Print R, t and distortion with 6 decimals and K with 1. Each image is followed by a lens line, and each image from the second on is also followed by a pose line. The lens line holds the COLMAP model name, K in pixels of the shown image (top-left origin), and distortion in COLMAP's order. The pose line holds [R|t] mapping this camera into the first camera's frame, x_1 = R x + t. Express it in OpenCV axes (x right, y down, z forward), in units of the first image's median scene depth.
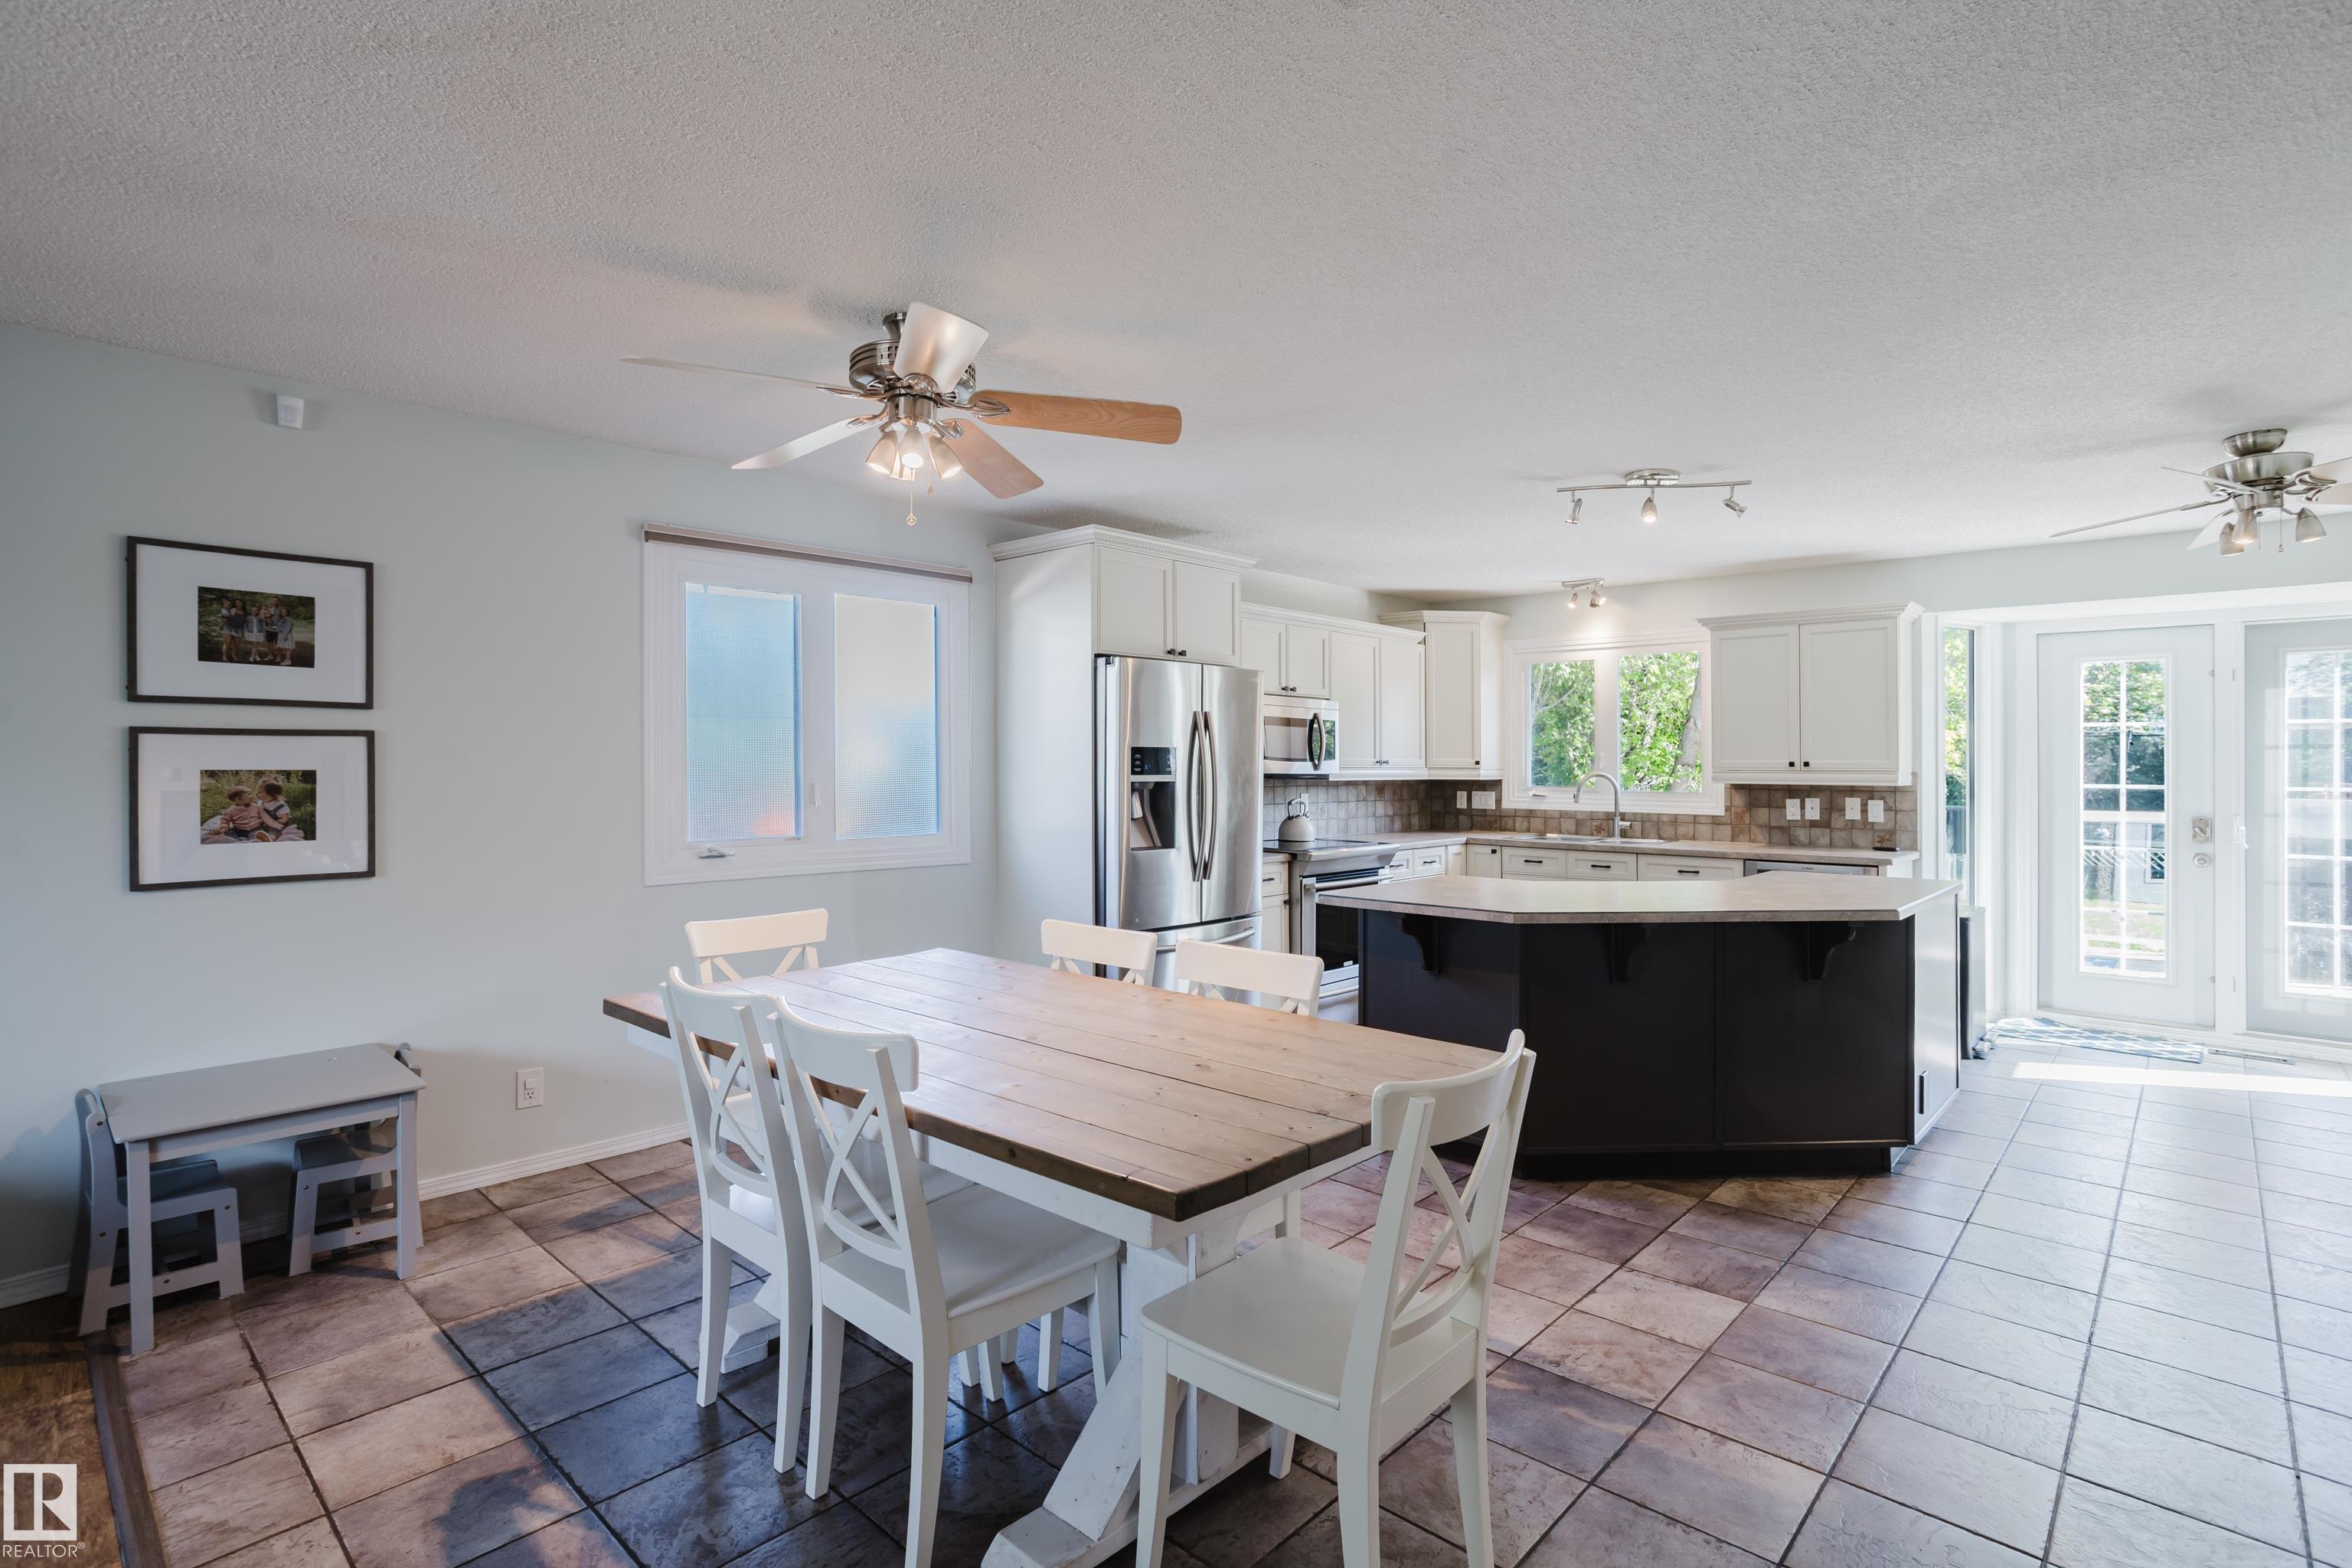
lens RADIAL K [[1132.5, 0, 1214.1], [0, 1132.5, 754.6], [0, 0, 1]] dist [-0.039275, 0.022913]
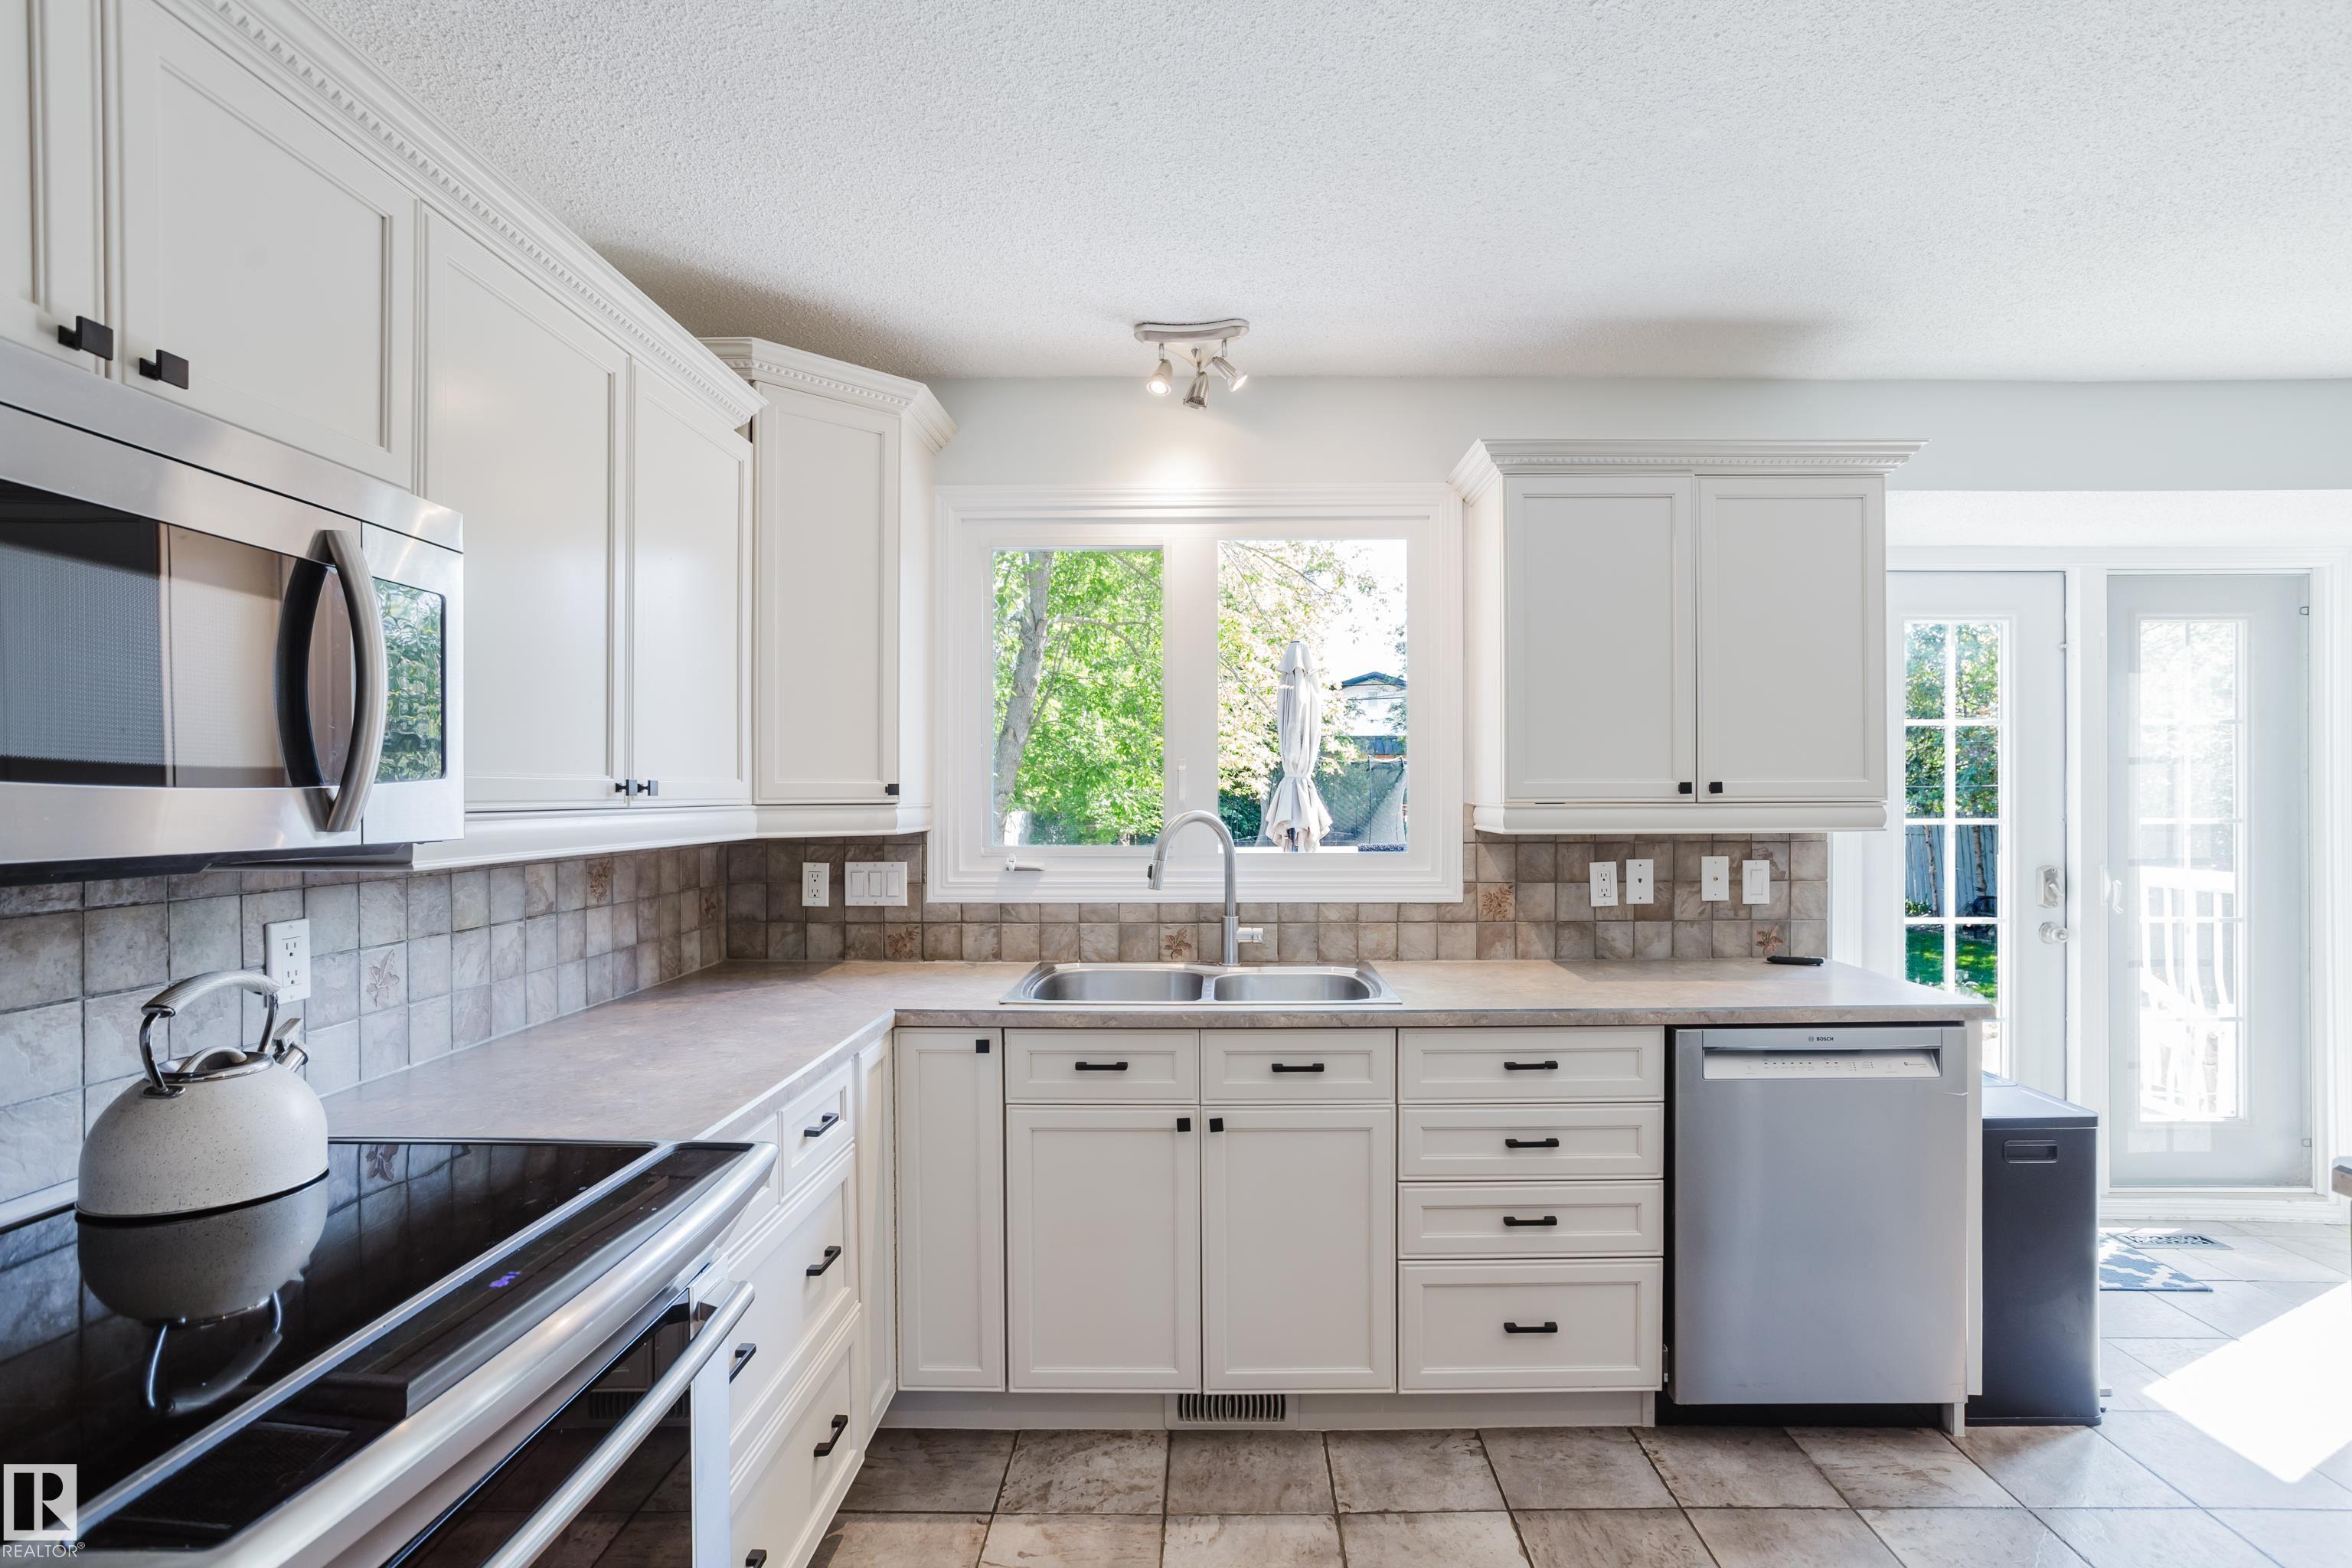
lens RADIAL K [[1132.5, 0, 1208.9], [0, 1132.5, 793.5], [0, 0, 1]] dist [-0.039275, 0.022913]
pose [[0.748757, -0.006473, 0.662813, 0.084129], [0.001542, 0.999967, 0.008023, 0.007132], [-0.662843, -0.004986, 0.748742, 0.838055]]
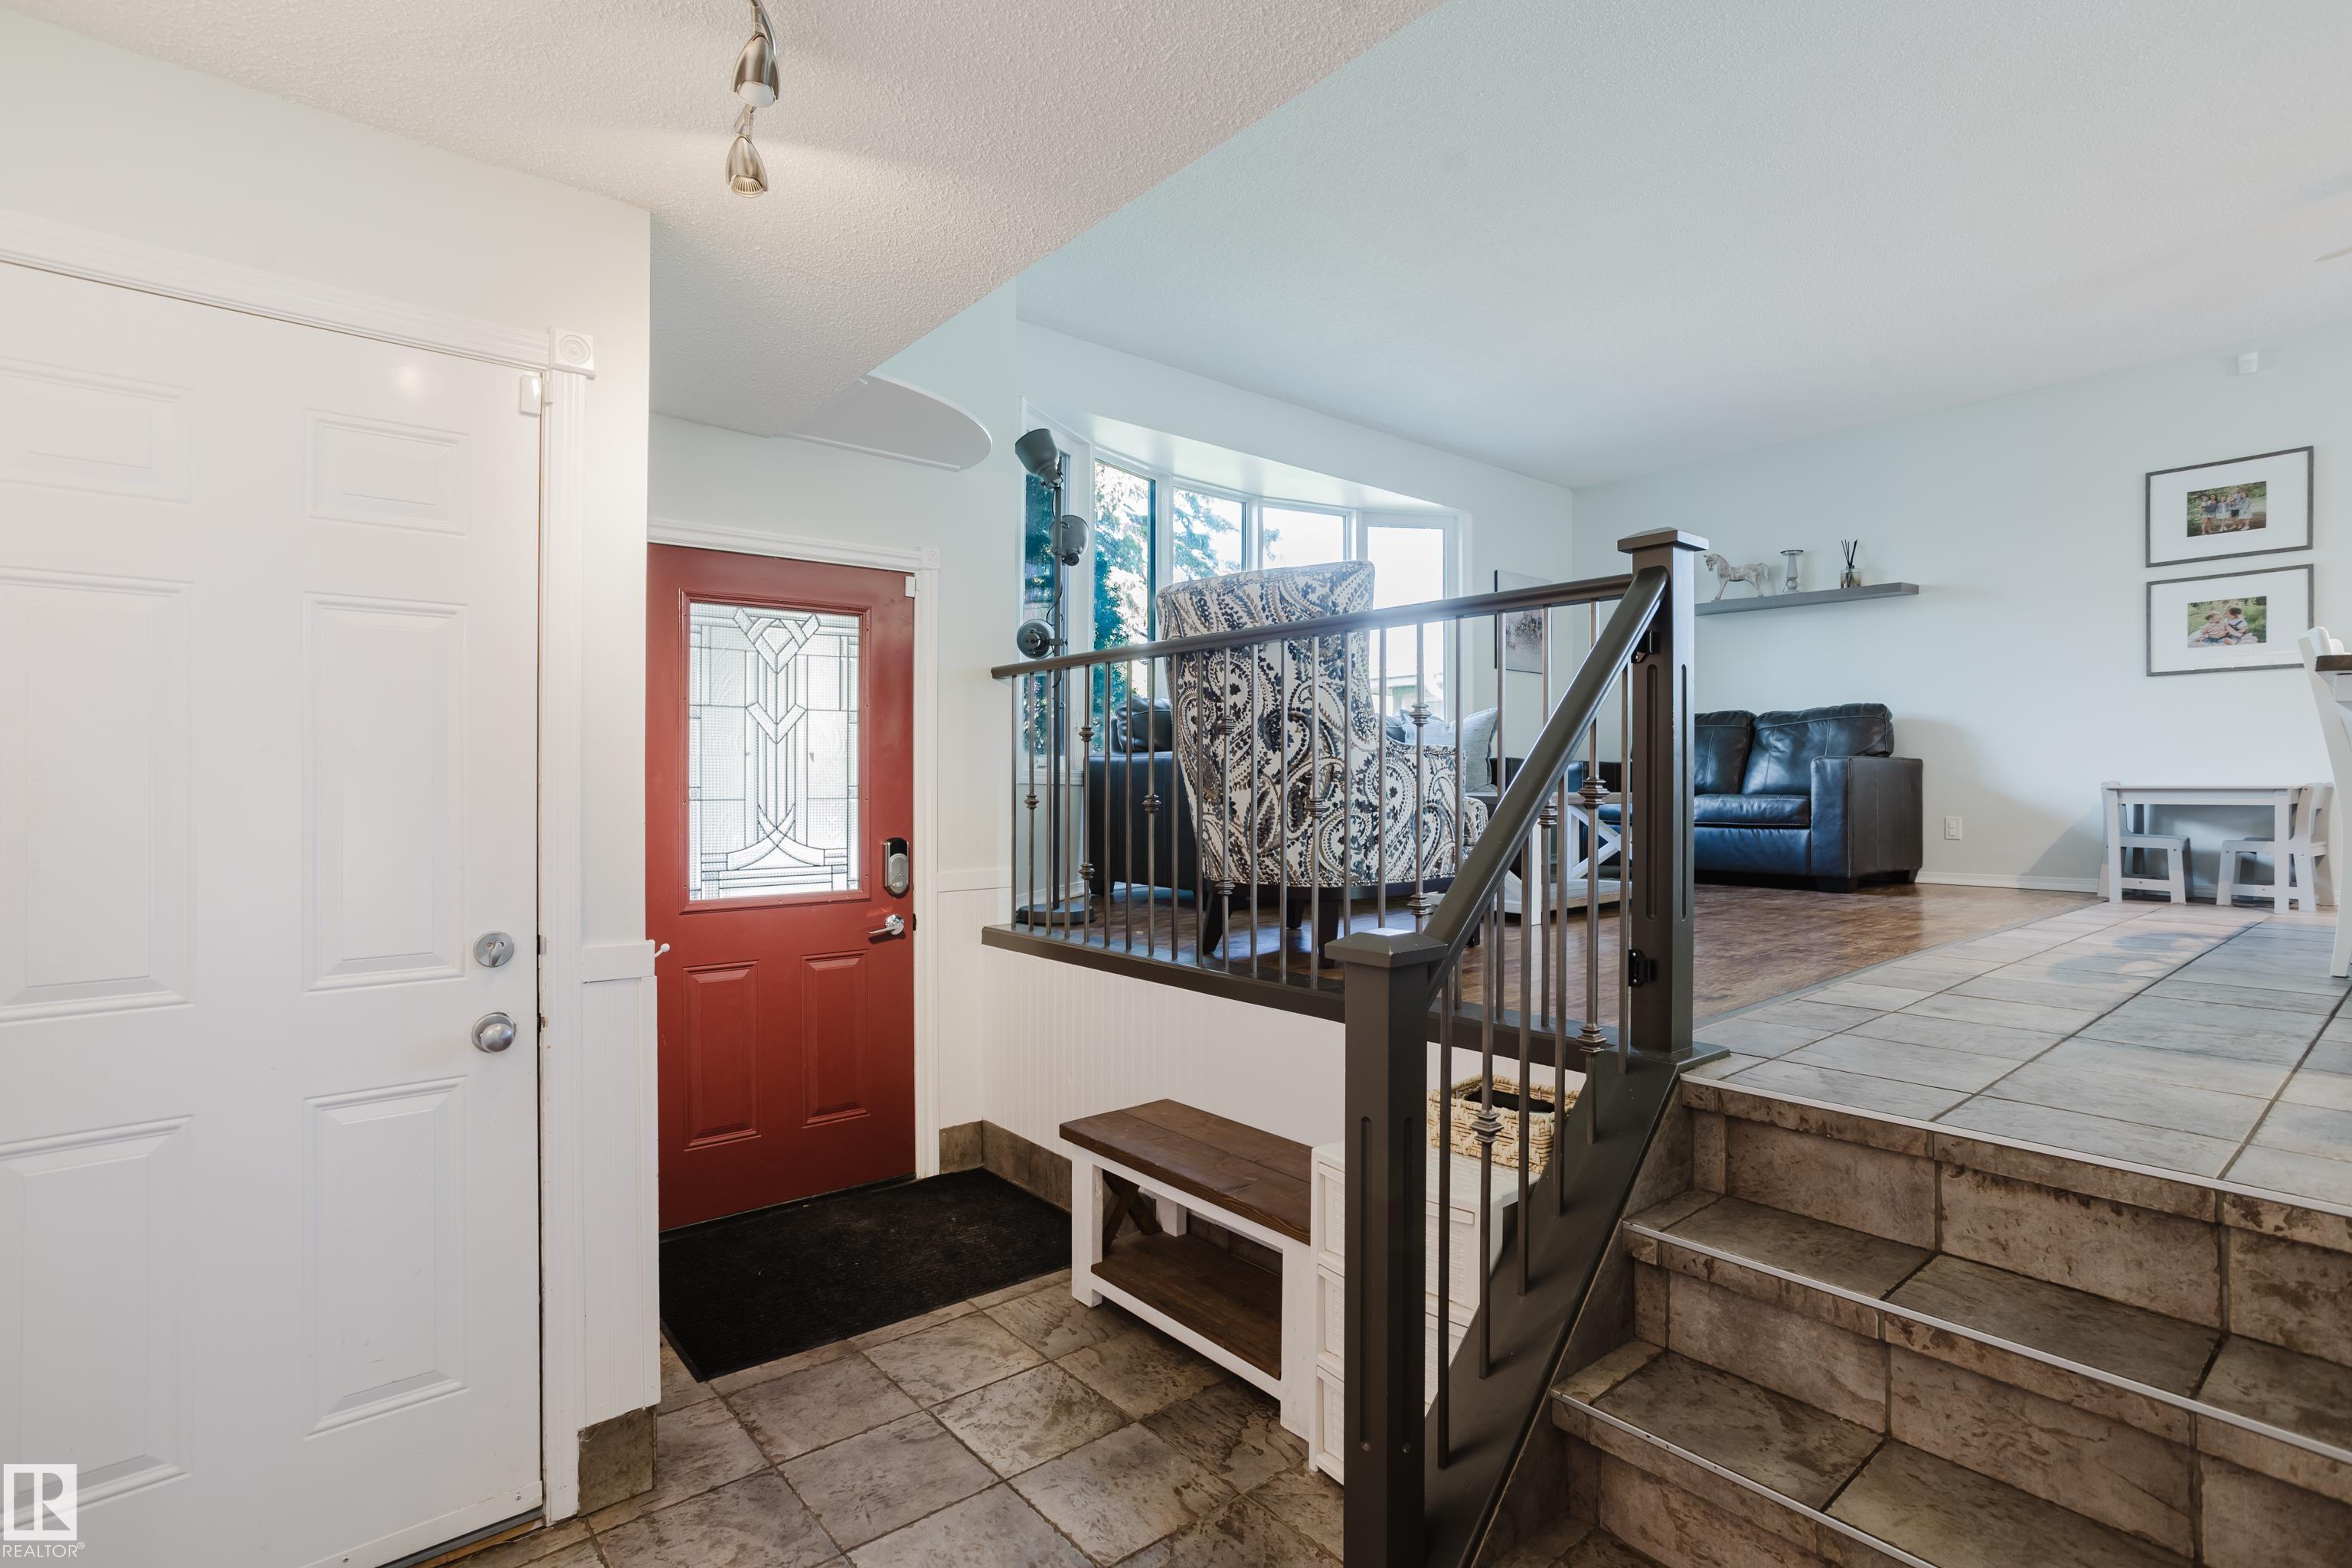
lens RADIAL K [[1132.5, 0, 1170.3], [0, 1132.5, 781.6], [0, 0, 1]] dist [-0.039275, 0.022913]
pose [[-0.132104, -0.004373, -0.991226, 0.496664], [0.008194, 0.999951, -0.005504, 0.148460], [0.991202, -0.008849, -0.132062, -0.148877]]
